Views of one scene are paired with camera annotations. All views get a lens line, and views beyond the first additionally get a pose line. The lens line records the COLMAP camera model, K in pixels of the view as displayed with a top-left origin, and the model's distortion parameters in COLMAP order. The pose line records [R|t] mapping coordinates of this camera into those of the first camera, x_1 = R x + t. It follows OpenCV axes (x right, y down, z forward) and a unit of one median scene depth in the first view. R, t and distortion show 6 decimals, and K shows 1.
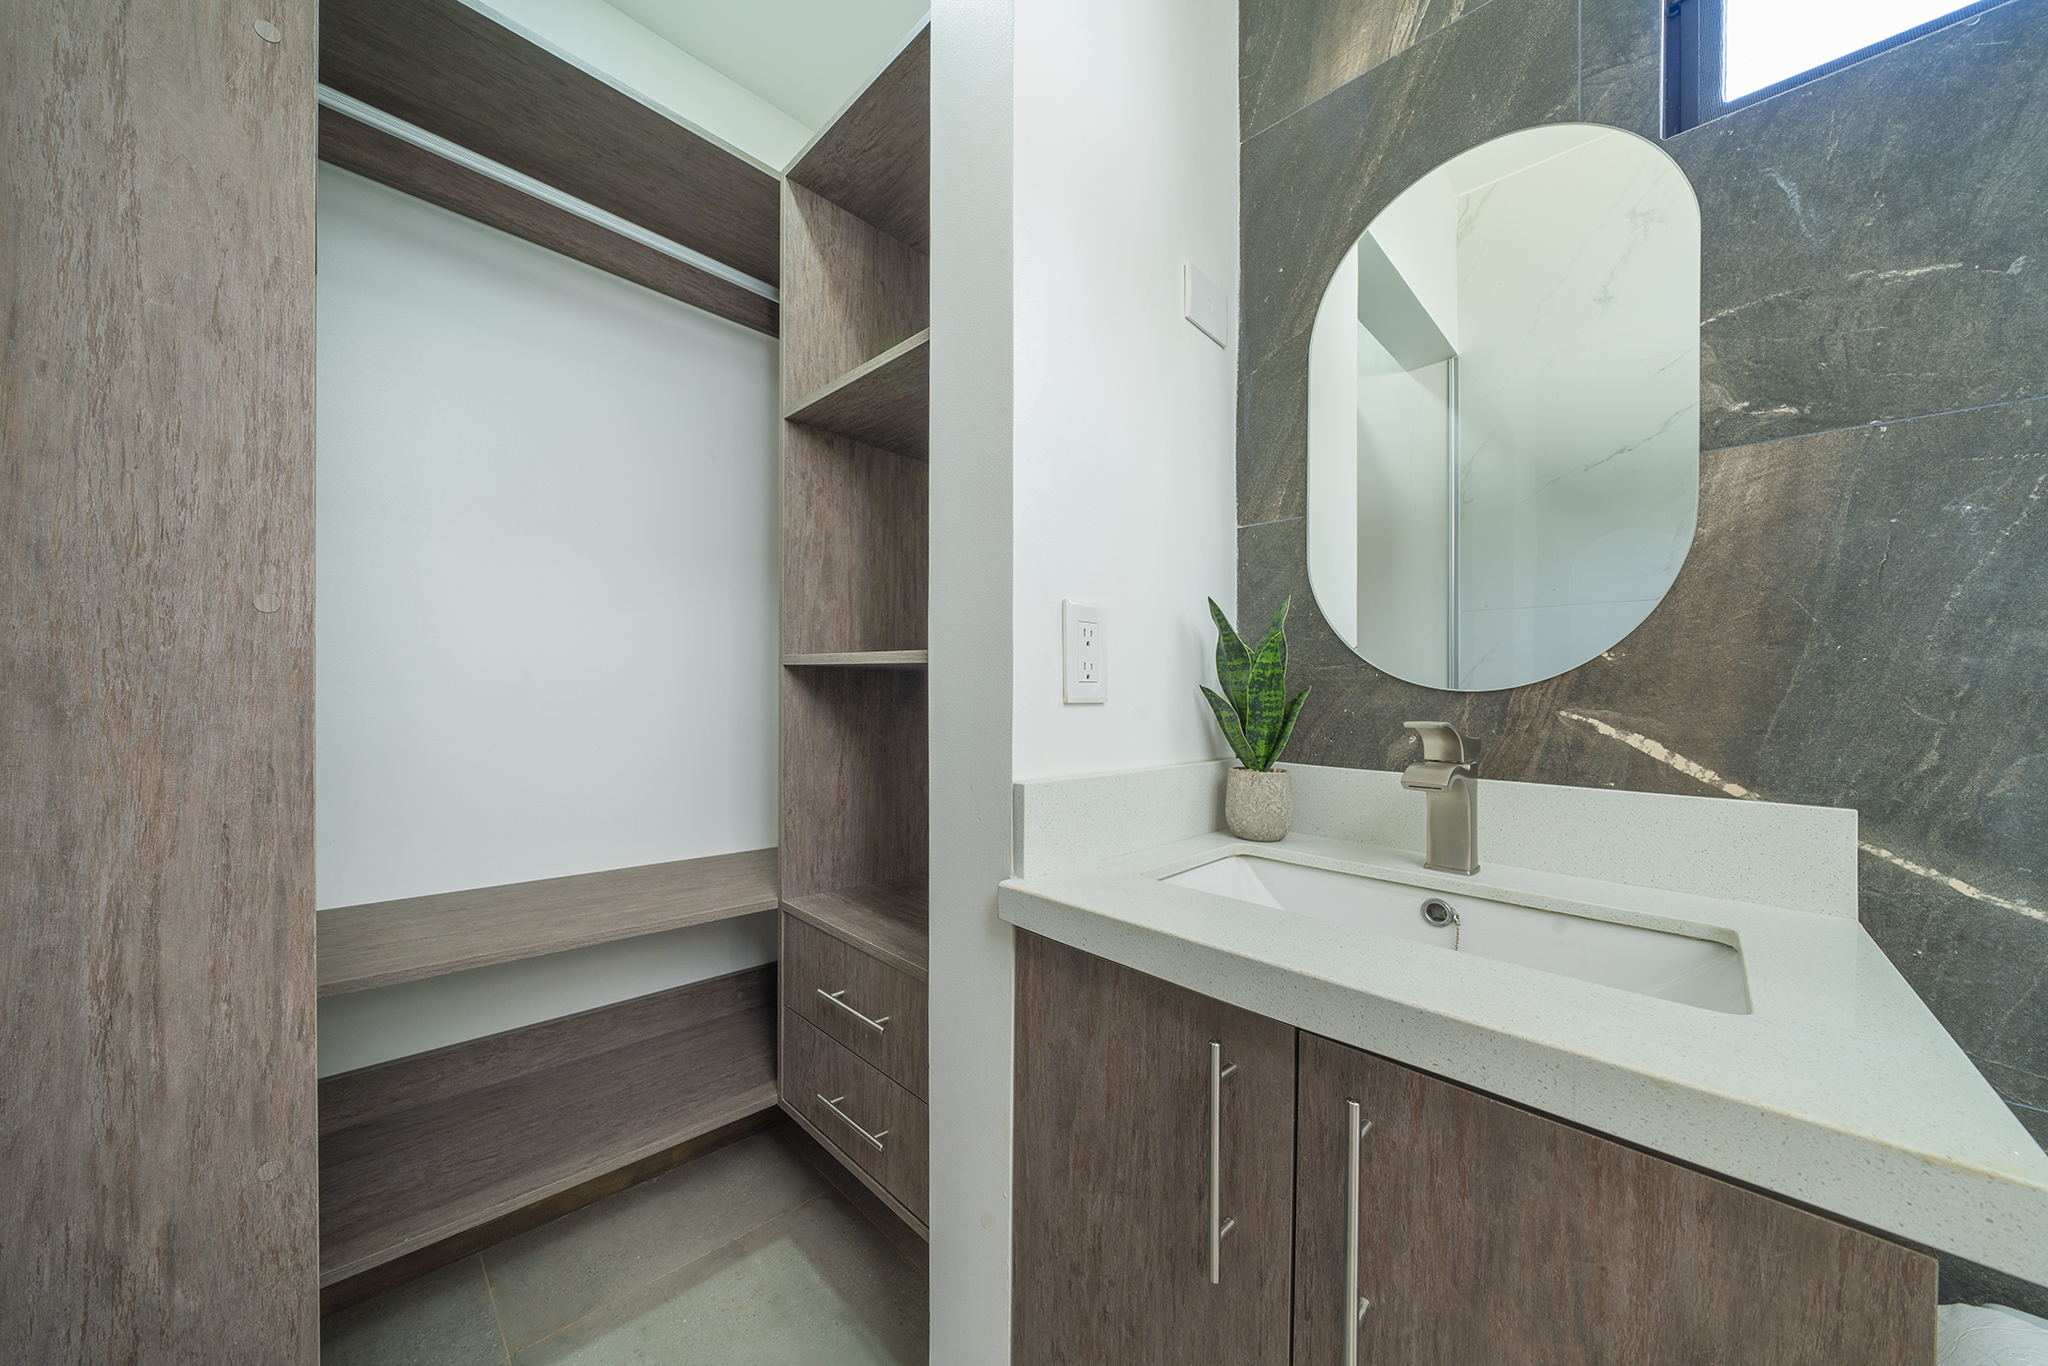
lens RADIAL K [[691.8, 0, 1017.3], [0, 691.8, 678.0], [0, 0, 1]] dist [-0.002179, 0.000010]
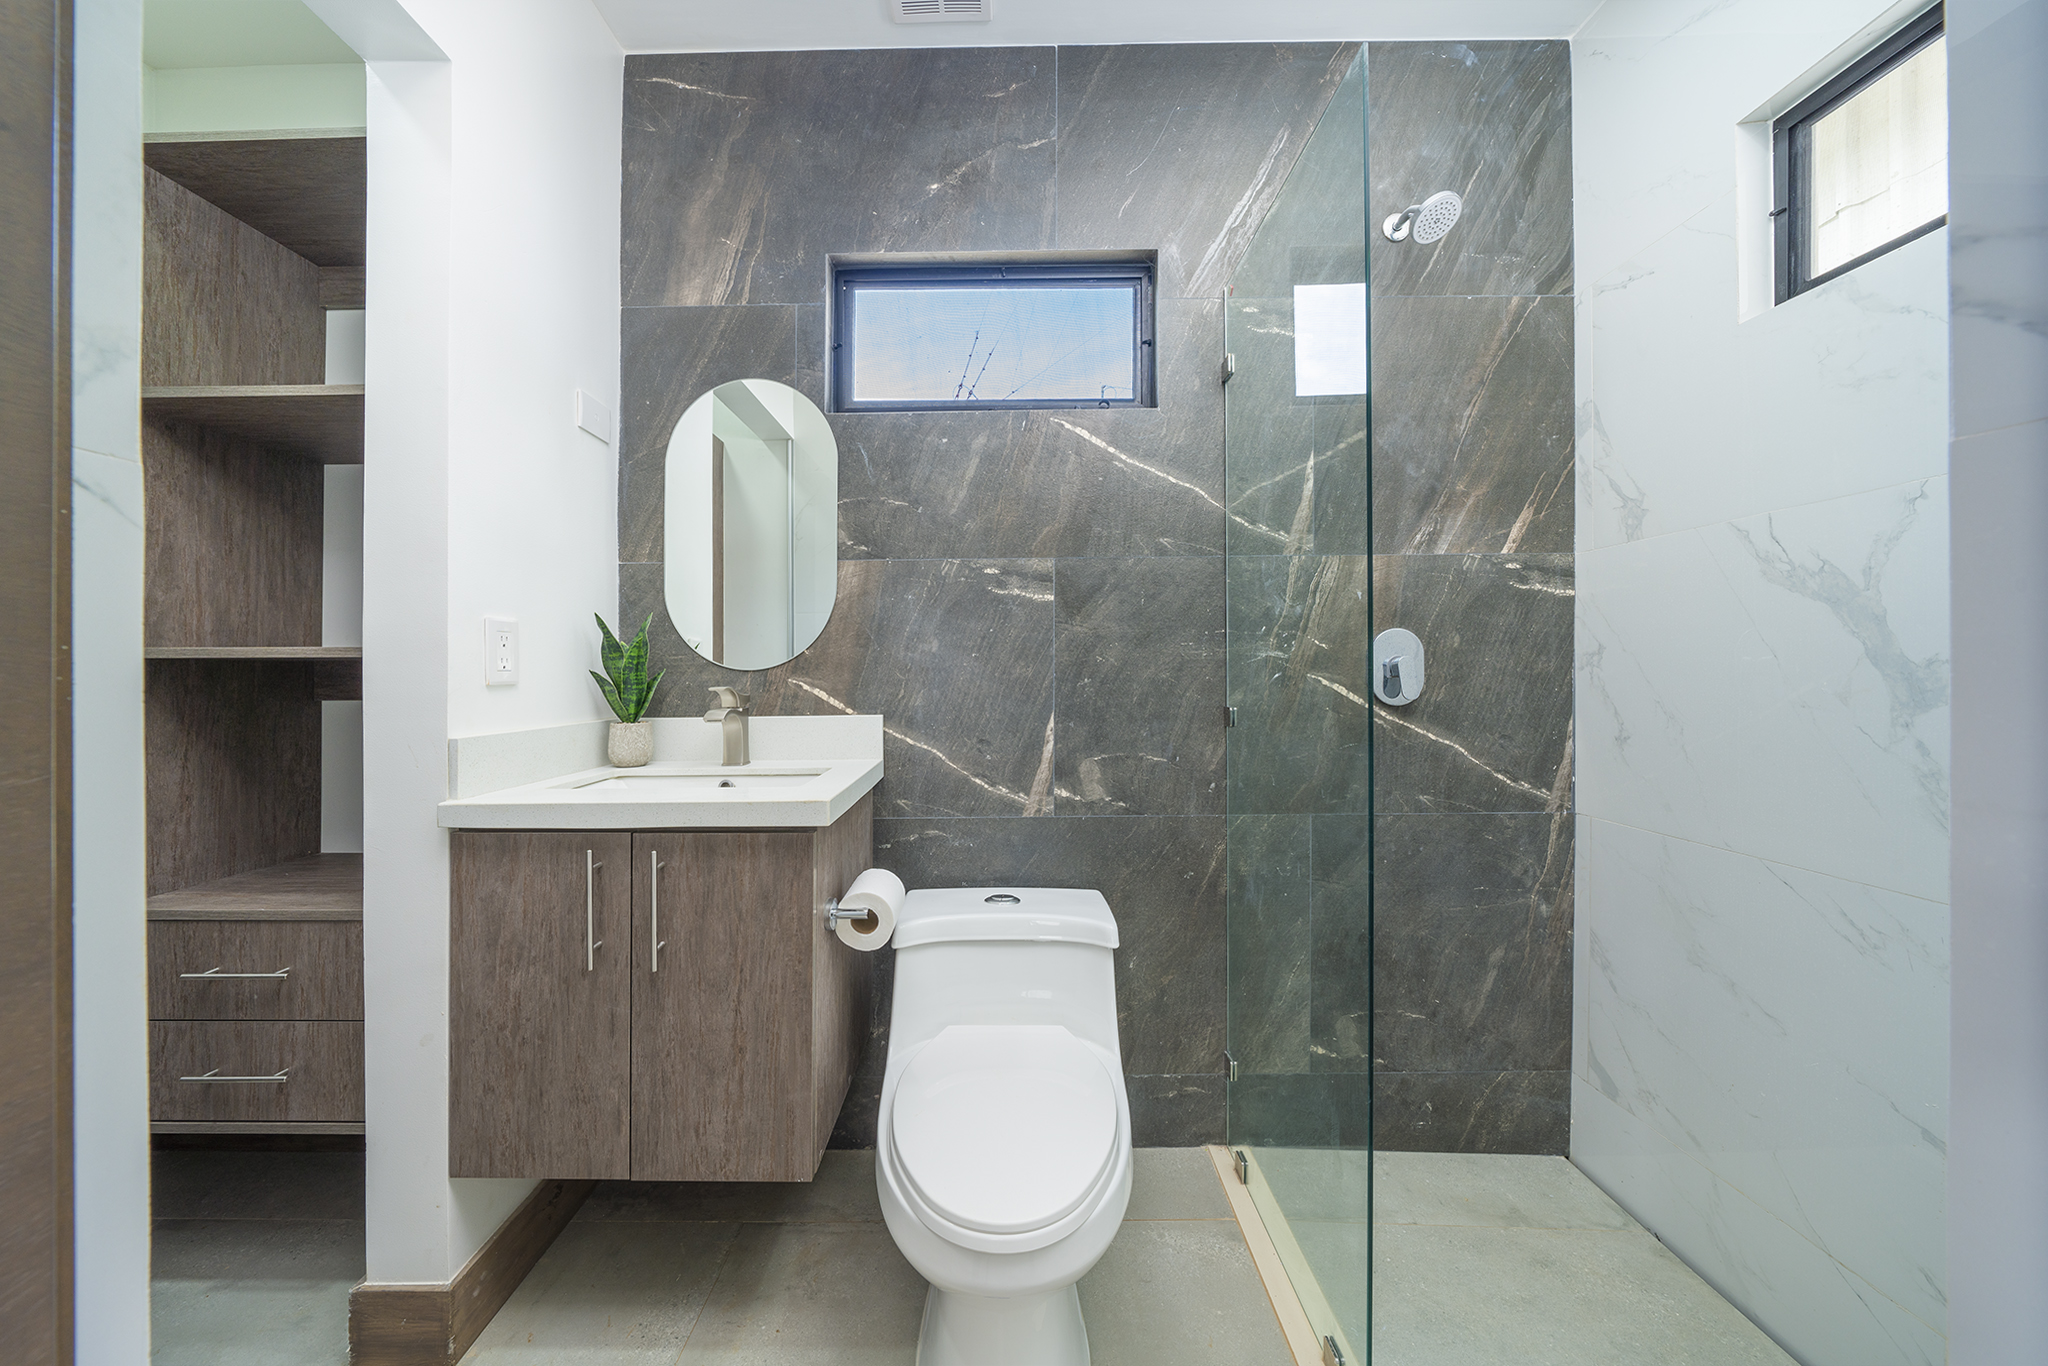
lens RADIAL K [[690.8, 0, 993.2], [0, 690.8, 641.8], [0, 0, 1]] dist [-0.012136, -0.000025]
pose [[0.724374, 0.000418, 0.689407, -0.153653], [0.010795, 0.999870, -0.011948, -0.027703], [-0.689323, 0.016097, 0.724275, -0.808442]]
